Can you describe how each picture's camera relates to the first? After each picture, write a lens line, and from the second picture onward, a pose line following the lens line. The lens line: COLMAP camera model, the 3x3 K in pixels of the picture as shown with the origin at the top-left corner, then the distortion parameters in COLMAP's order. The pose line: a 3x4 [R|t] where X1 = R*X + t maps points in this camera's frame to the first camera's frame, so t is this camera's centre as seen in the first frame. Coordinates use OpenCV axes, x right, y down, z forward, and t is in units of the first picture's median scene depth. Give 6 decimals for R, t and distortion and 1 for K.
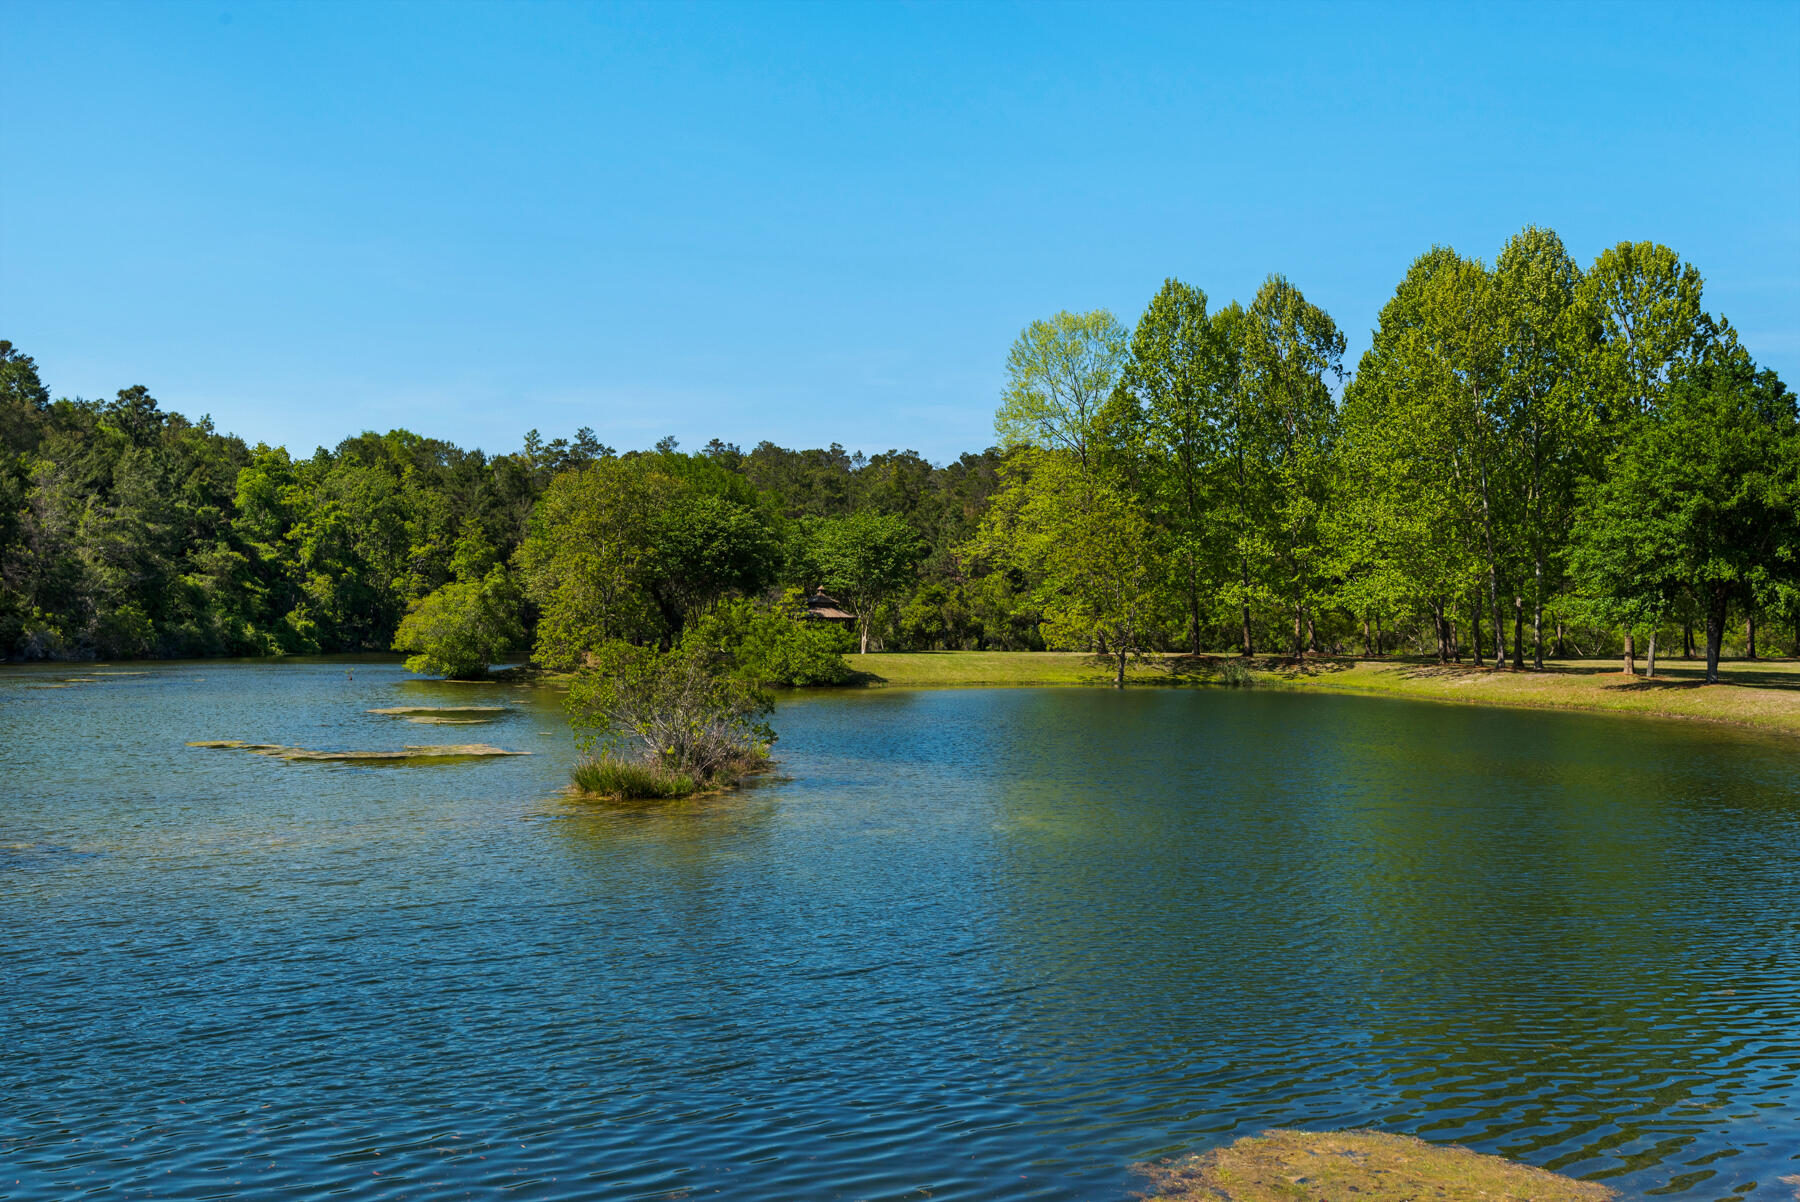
lens RADIAL K [[1777.3, 0, 900.9], [0, 1777.3, 599.3], [0, 0, 1]] dist [0.001273, 0.000000]
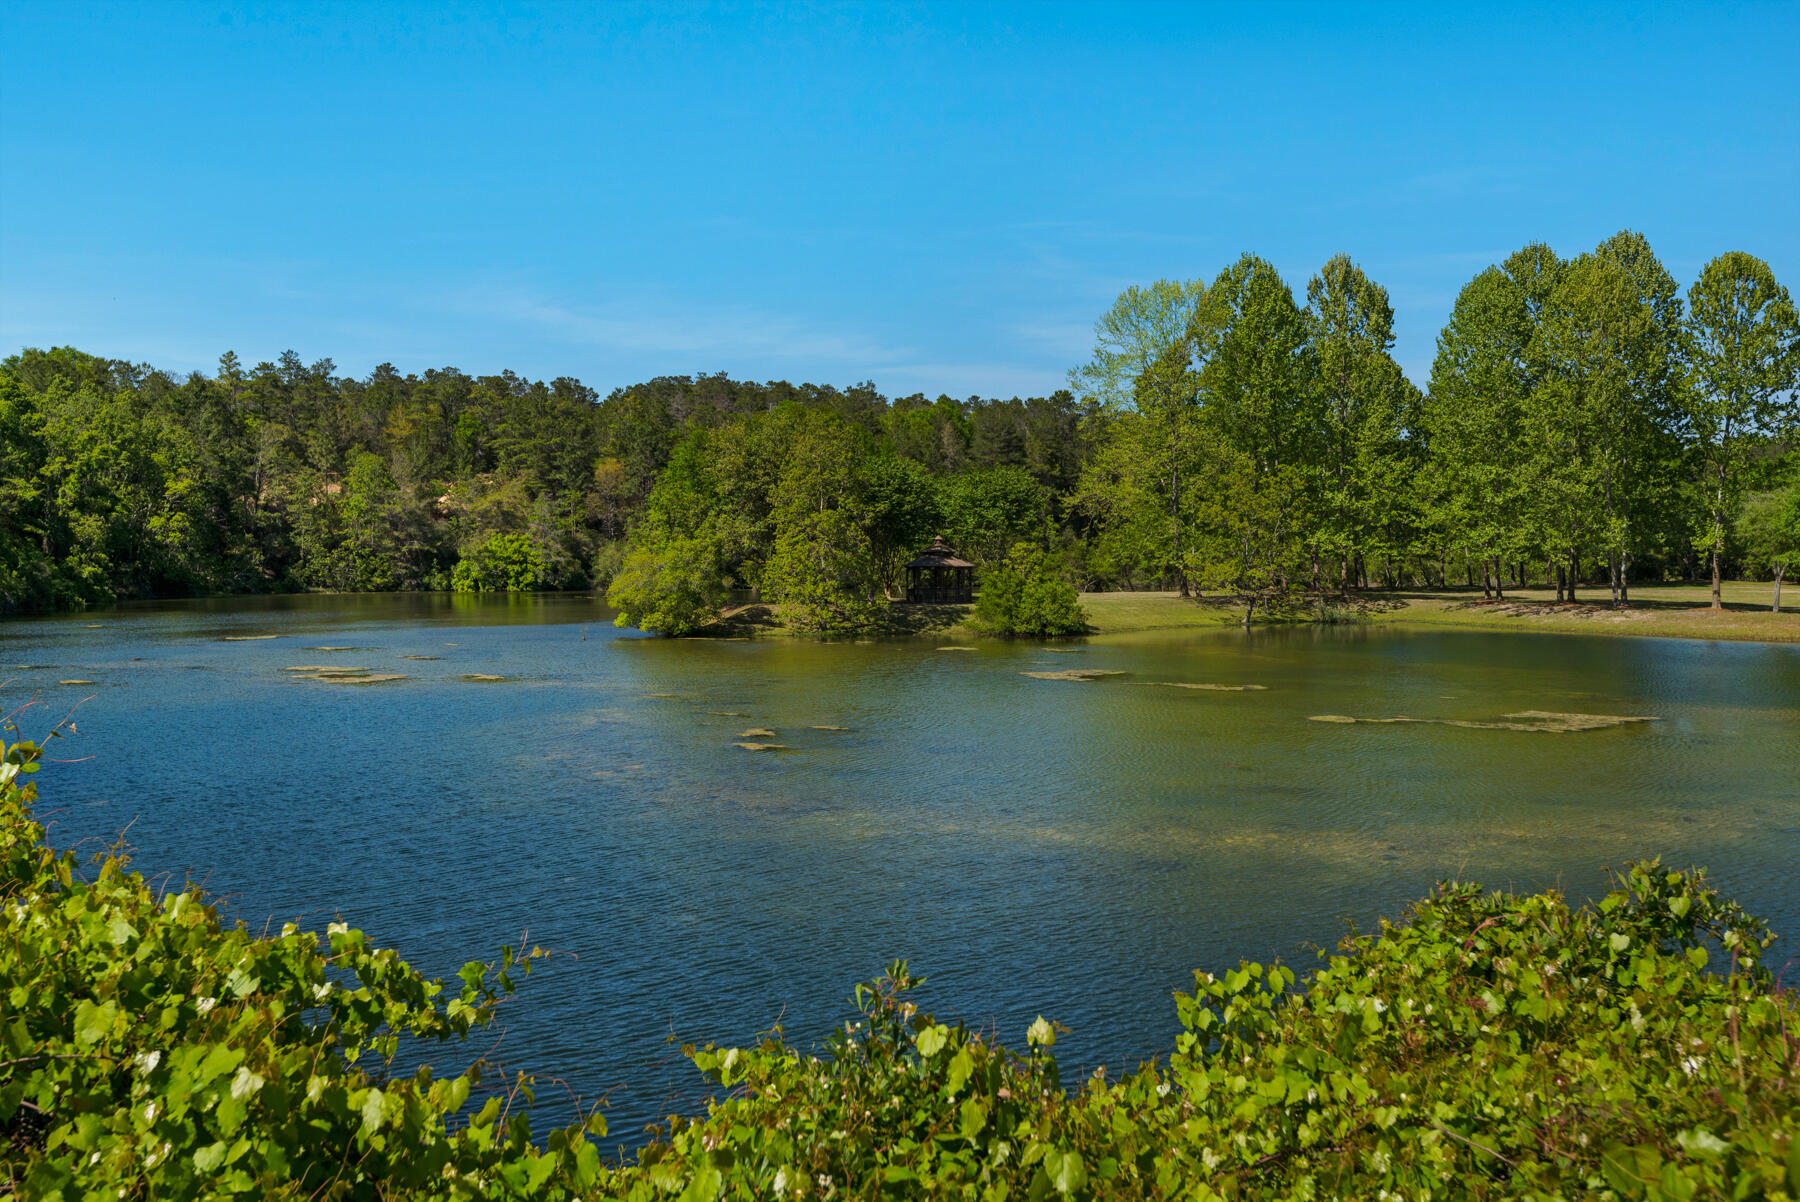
lens RADIAL K [[1777.3, 0, 903.5], [0, 1777.3, 603.4], [0, 0, 1]] dist [0.001273, 0.000000]
pose [[0.944967, -0.020602, 0.326517, -0.415255], [0.004915, 0.998797, 0.048796, -0.019312], [-0.327129, -0.044505, 0.943931, 0.027458]]
